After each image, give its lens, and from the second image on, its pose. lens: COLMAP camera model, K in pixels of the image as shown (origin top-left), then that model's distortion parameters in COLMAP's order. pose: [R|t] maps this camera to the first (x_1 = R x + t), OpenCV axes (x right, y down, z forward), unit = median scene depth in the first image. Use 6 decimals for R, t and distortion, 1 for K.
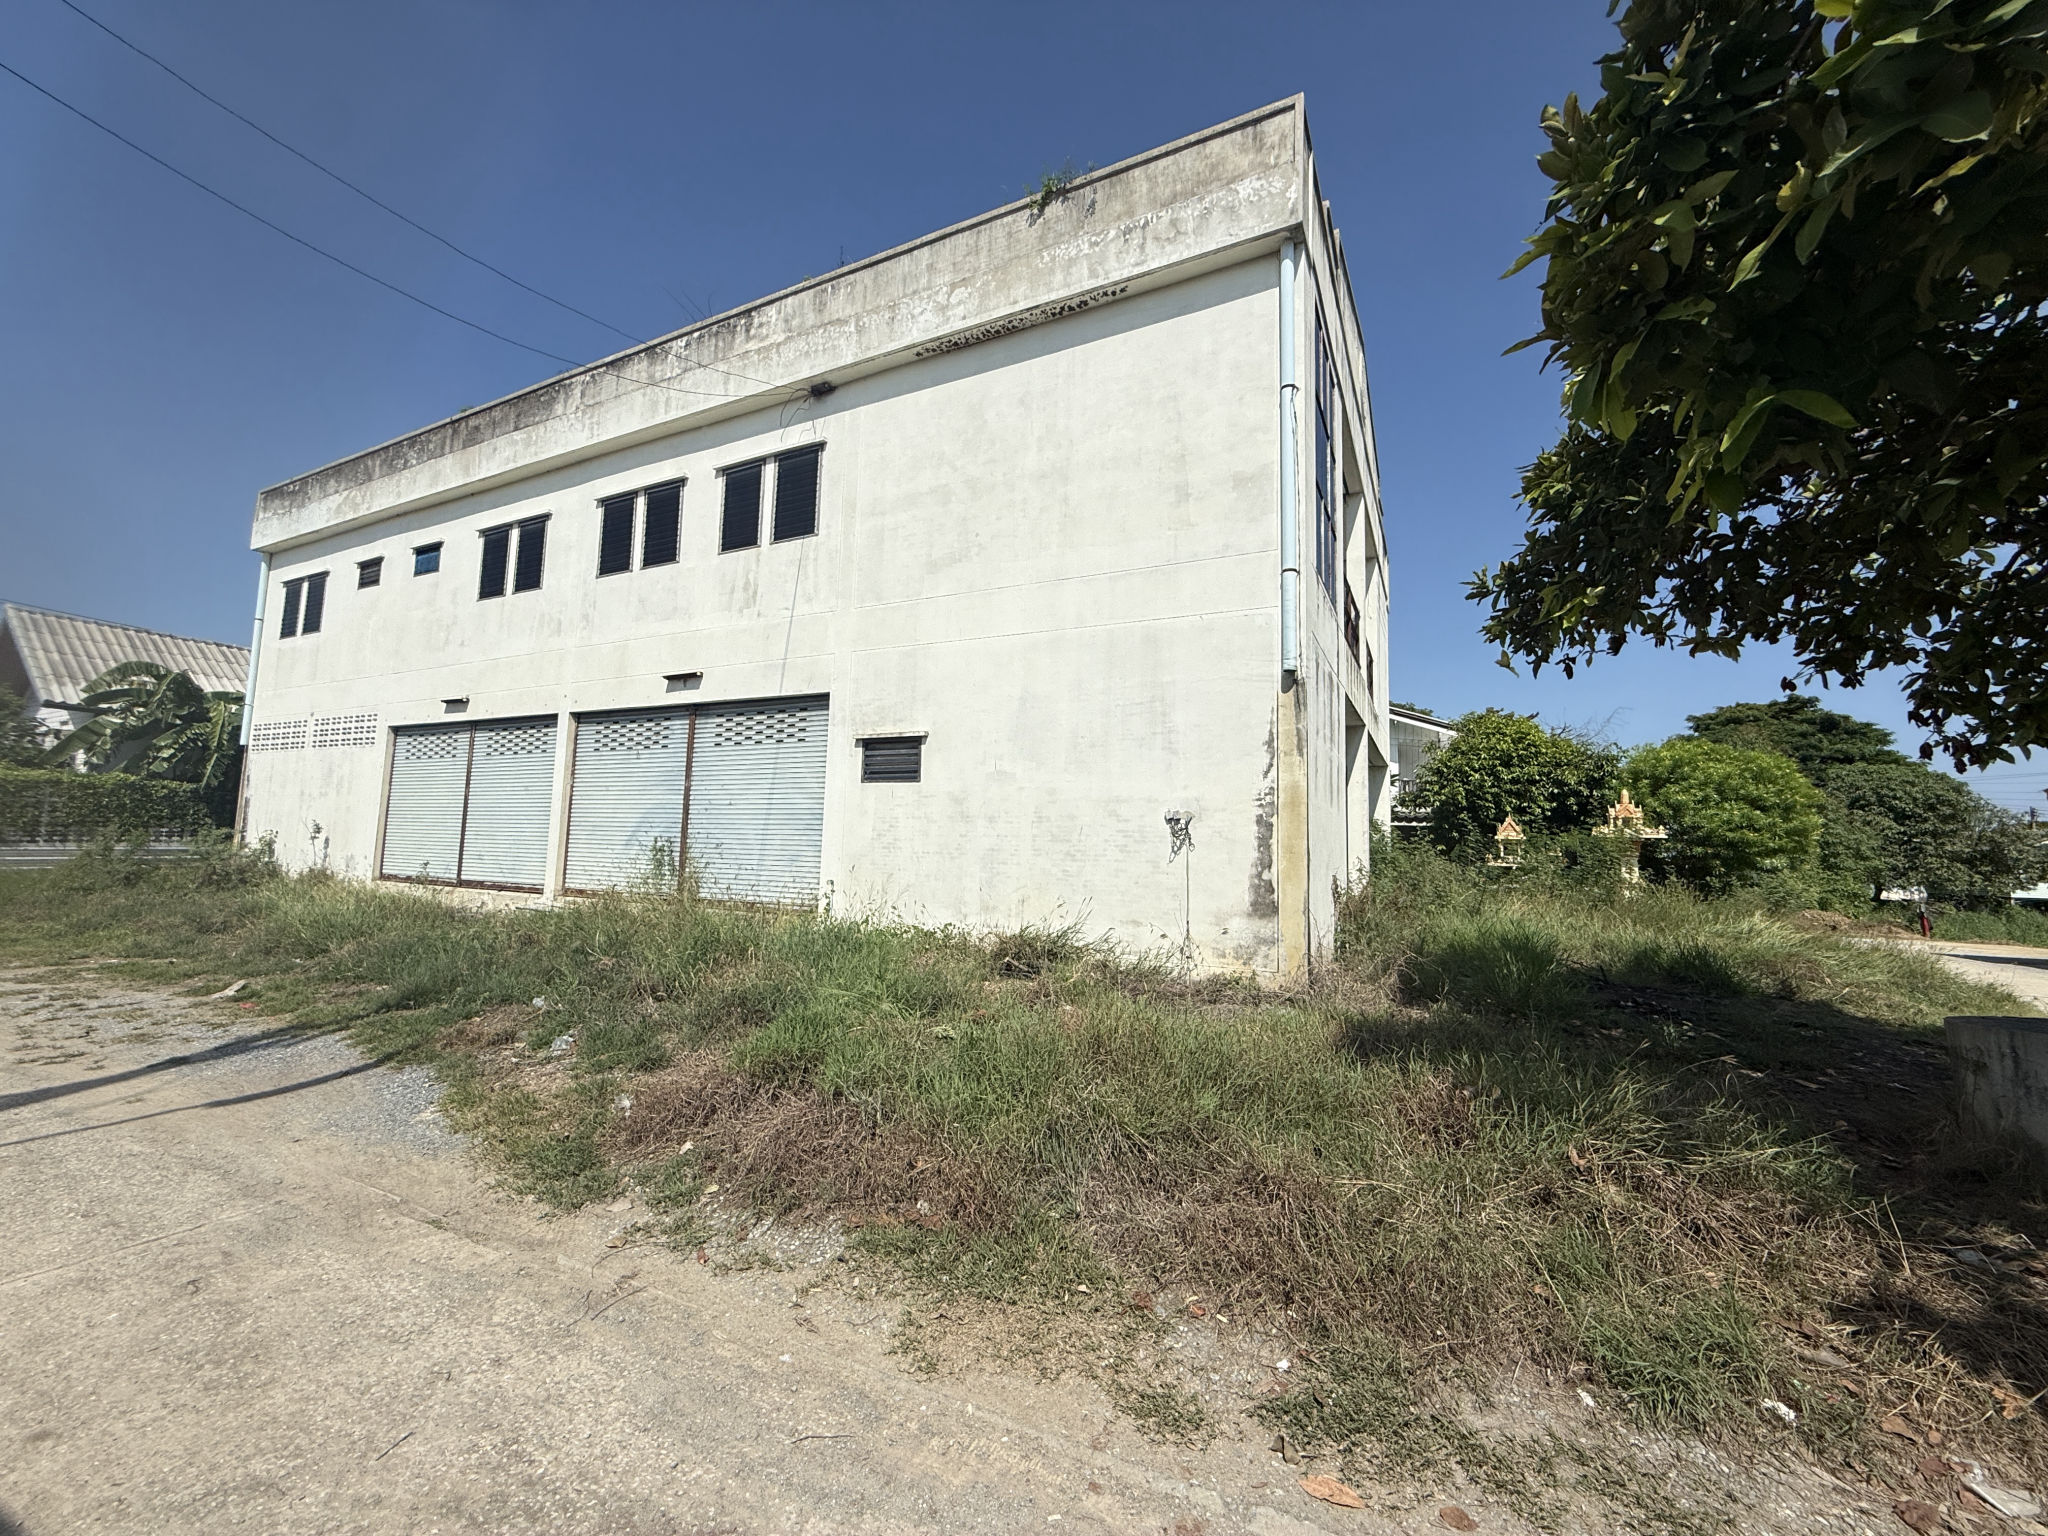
lens RADIAL K [[885.9, 0, 1025.6], [0, 885.9, 744.2], [0, 0, 1]] dist [0.002361, 0.000215]
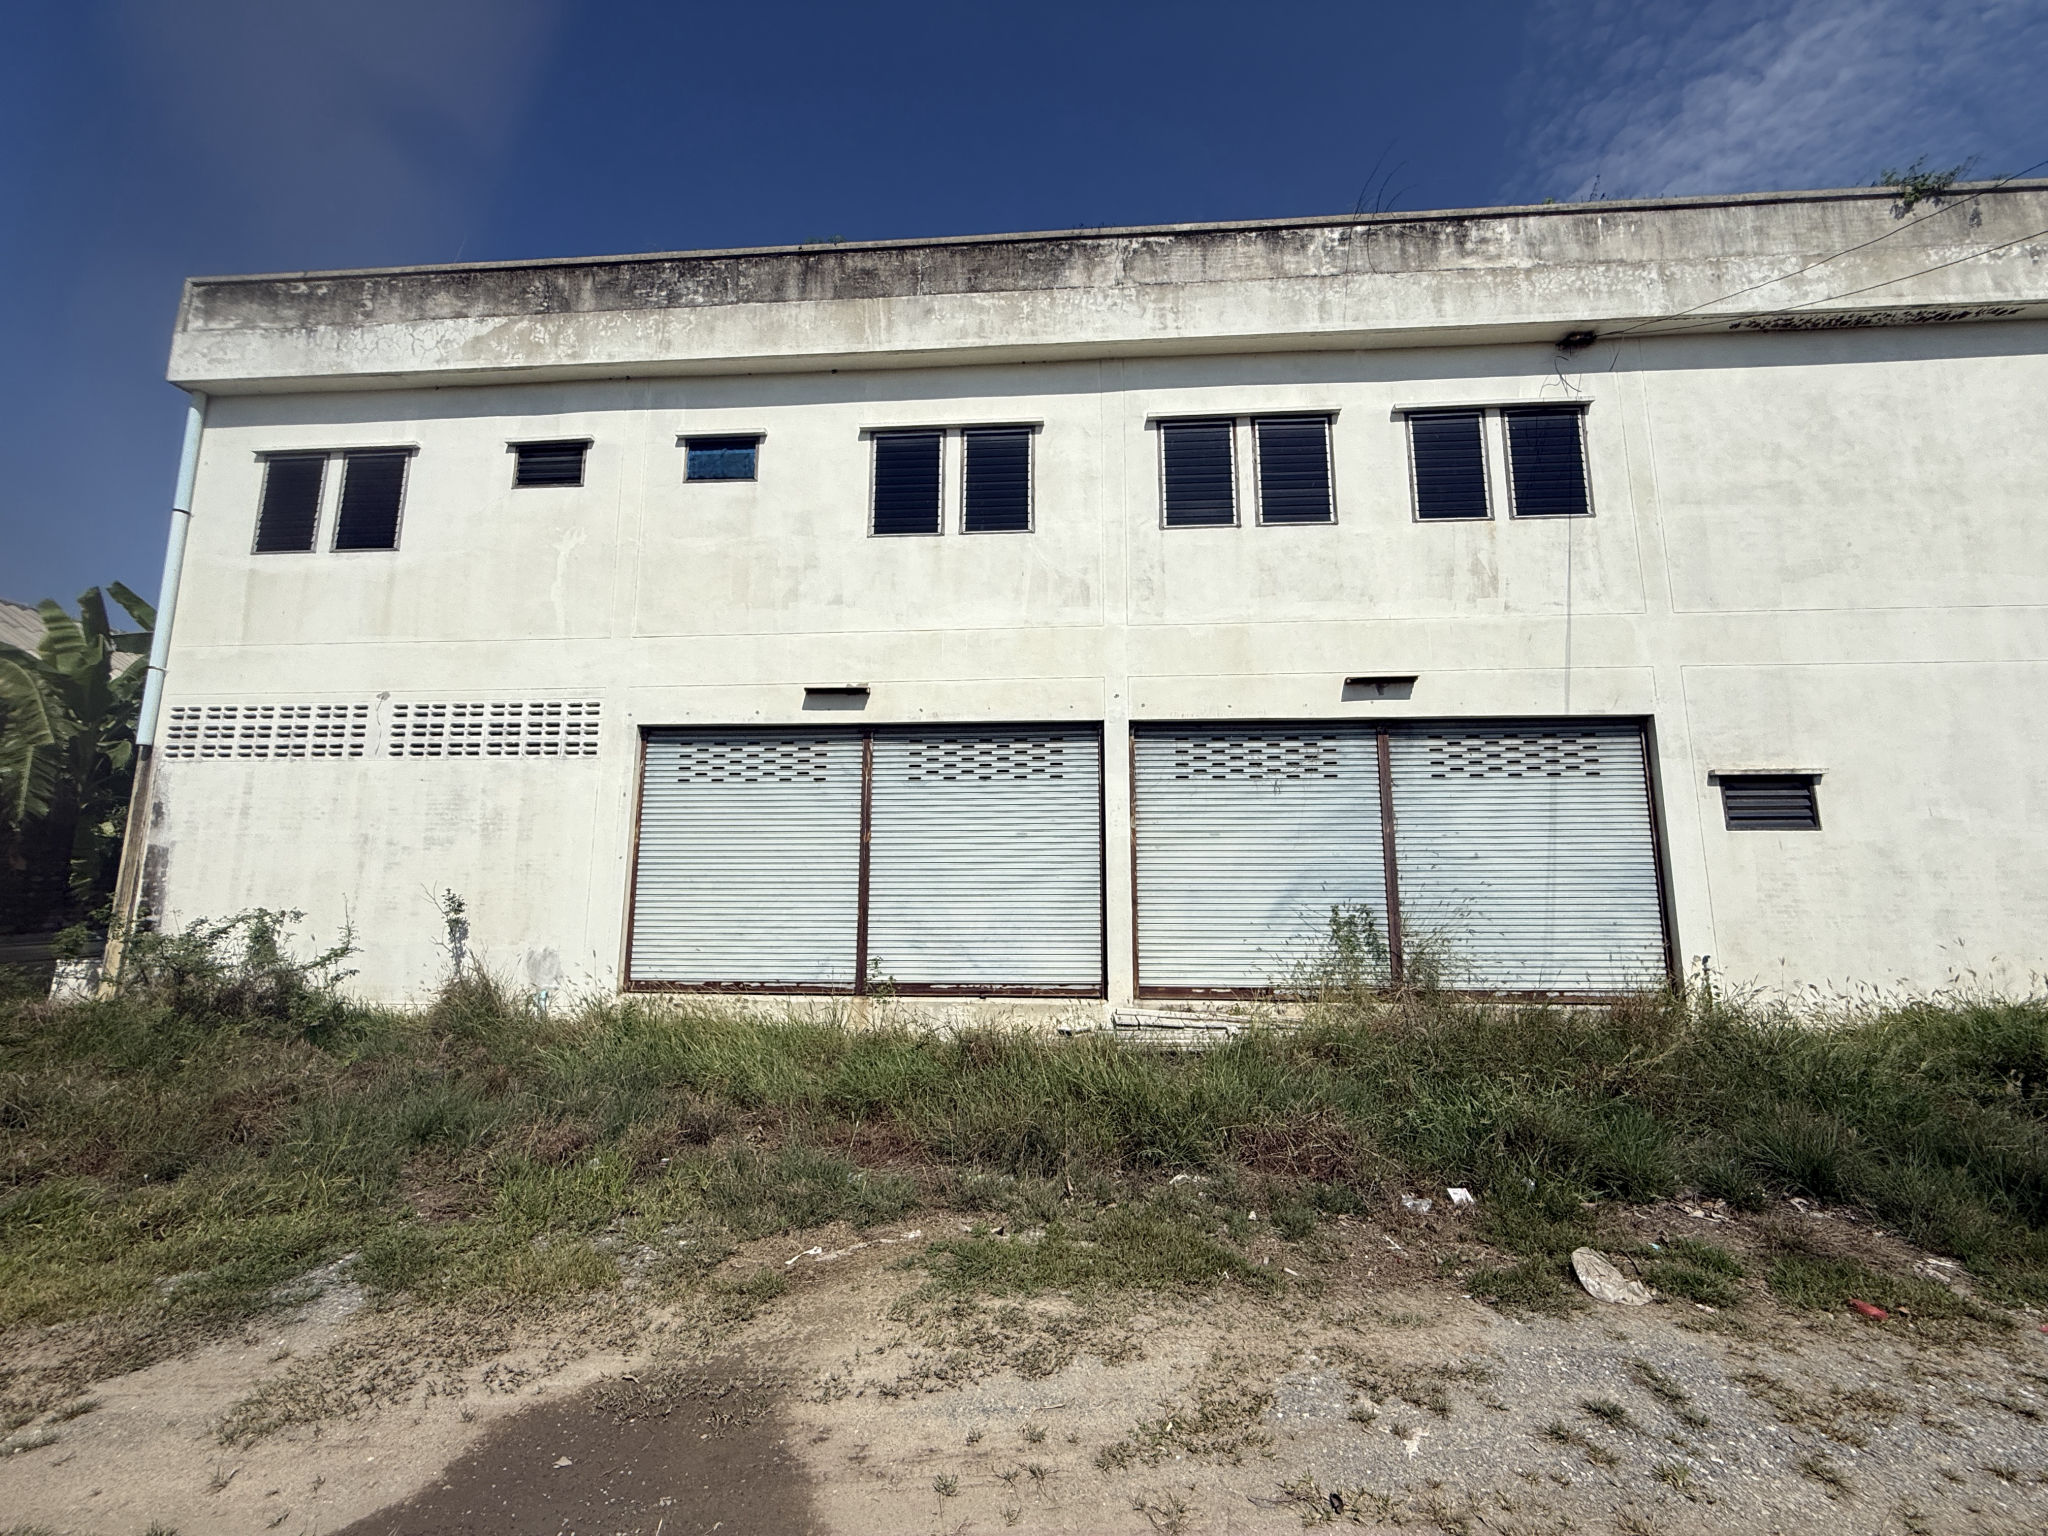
lens RADIAL K [[820.1, 0, 1024.0], [0, 820.1, 768.0], [0, 0, 1]] dist [0.000735, -0.000007]
pose [[0.903764, 0.044375, 0.425724, -0.929120], [-0.027205, 0.998556, -0.046331, 0.033829], [-0.427165, 0.030290, 0.903666, 0.522848]]
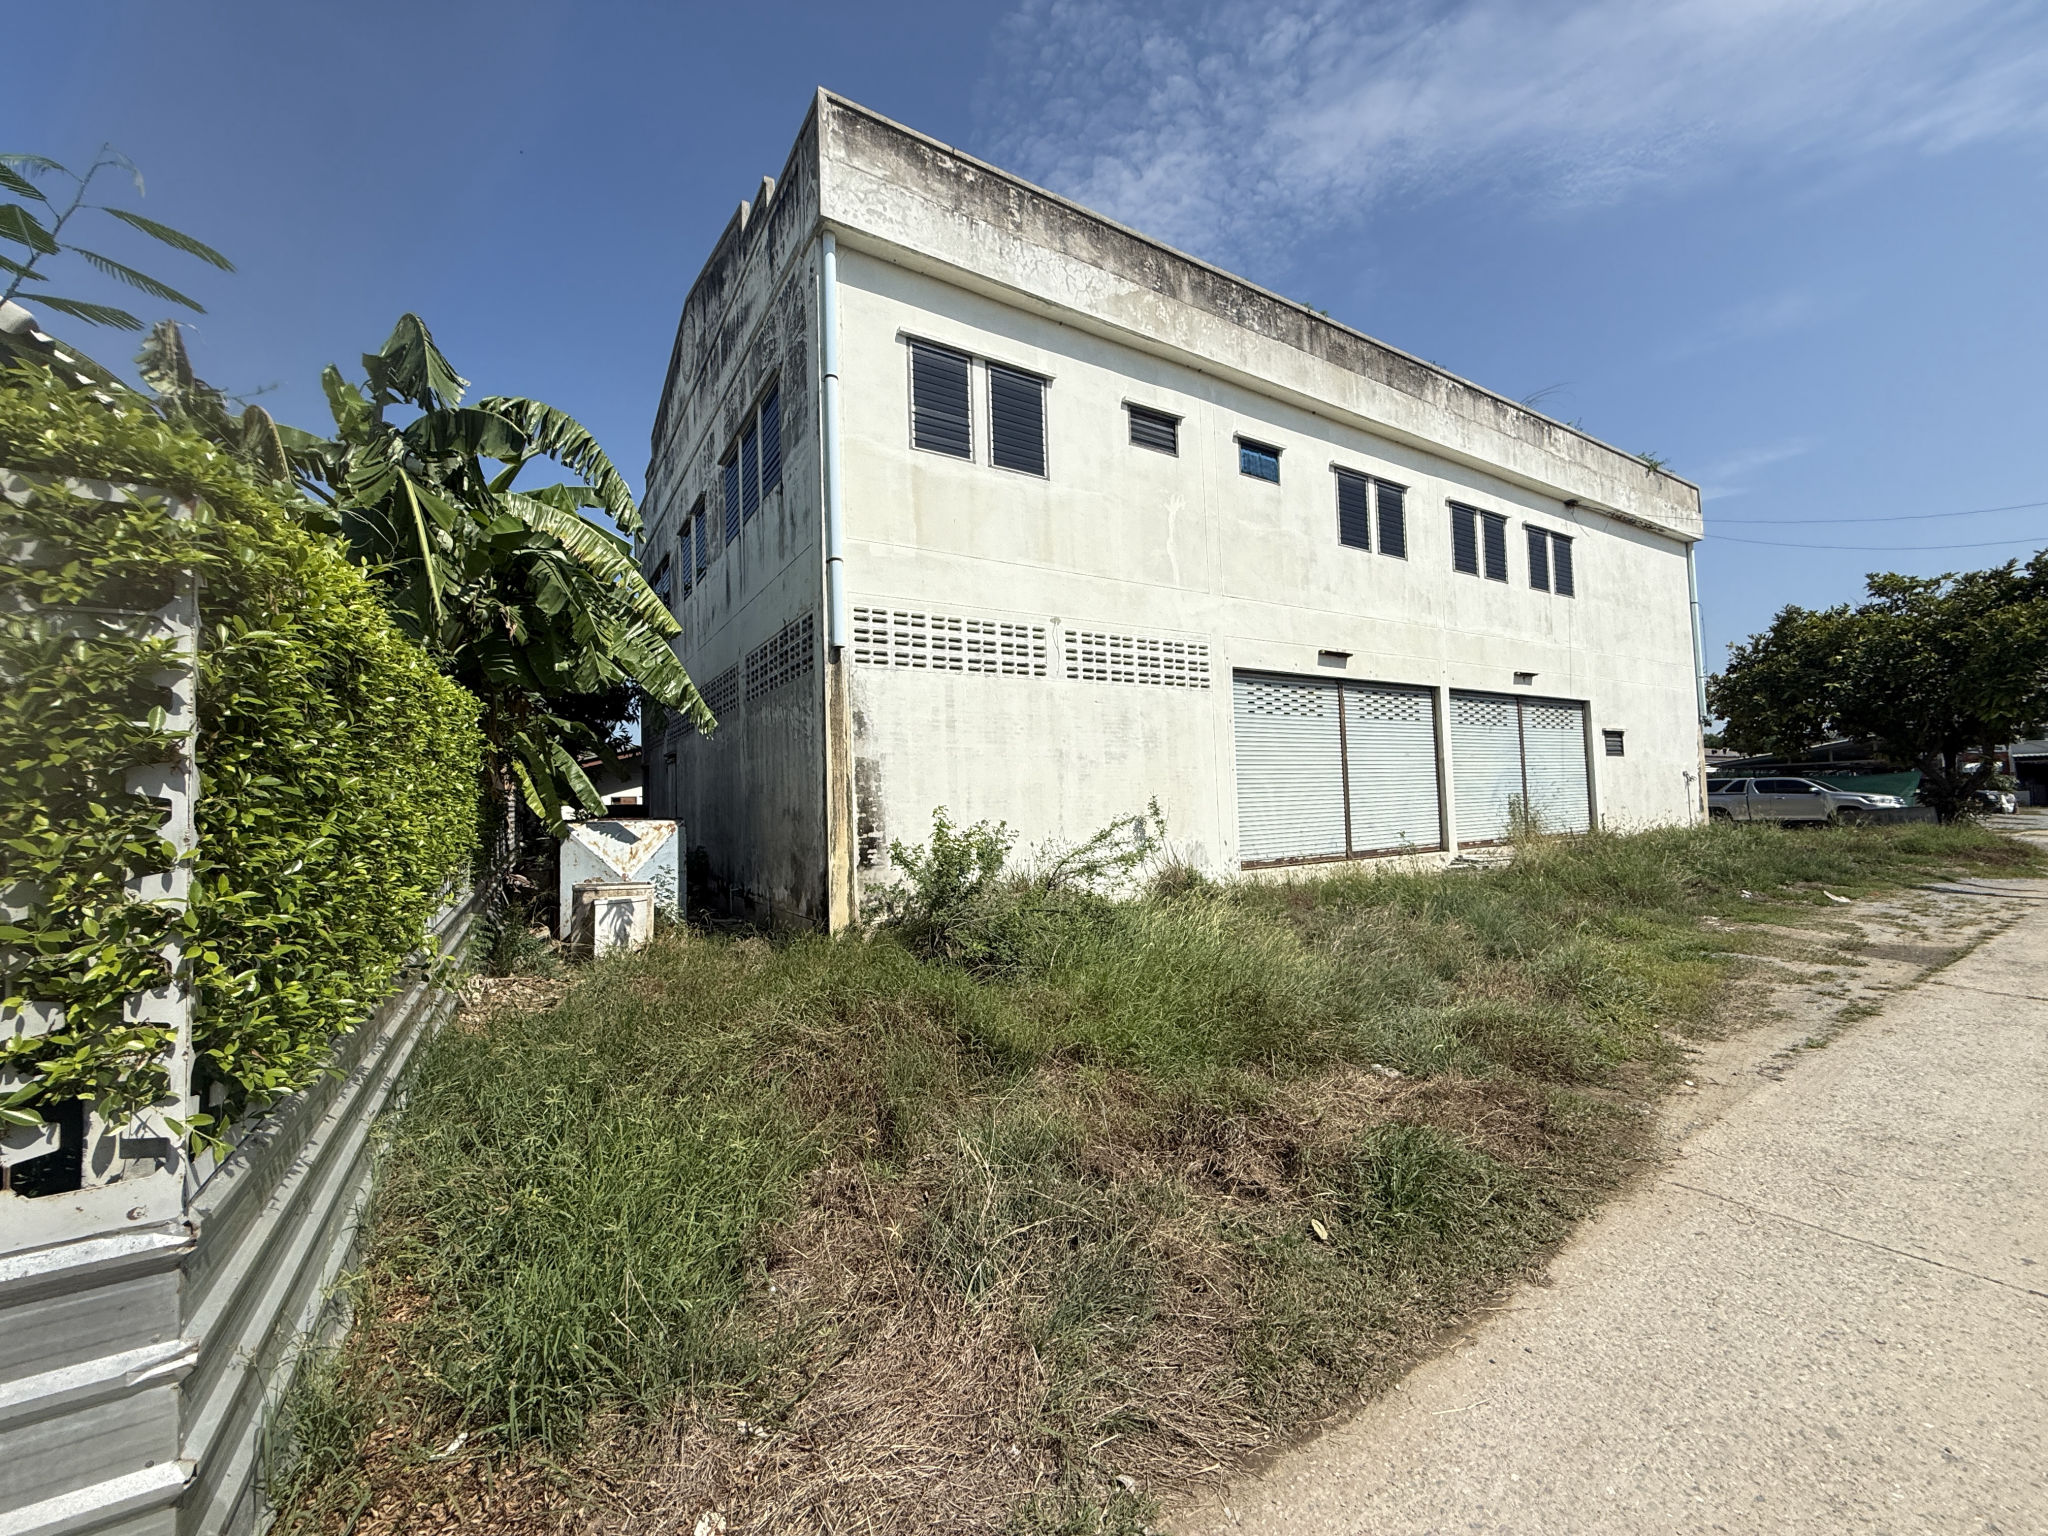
lens RADIAL K [[836.0, 0, 1078.7], [0, 836.0, 755.1], [0, 0, 1]] dist [0.000721, -0.000022]
pose [[0.446018, 0.011315, 0.894953, -1.824221], [-0.057645, 0.998207, 0.016108, 0.064909], [-0.893166, -0.058774, 0.445871, 1.031935]]
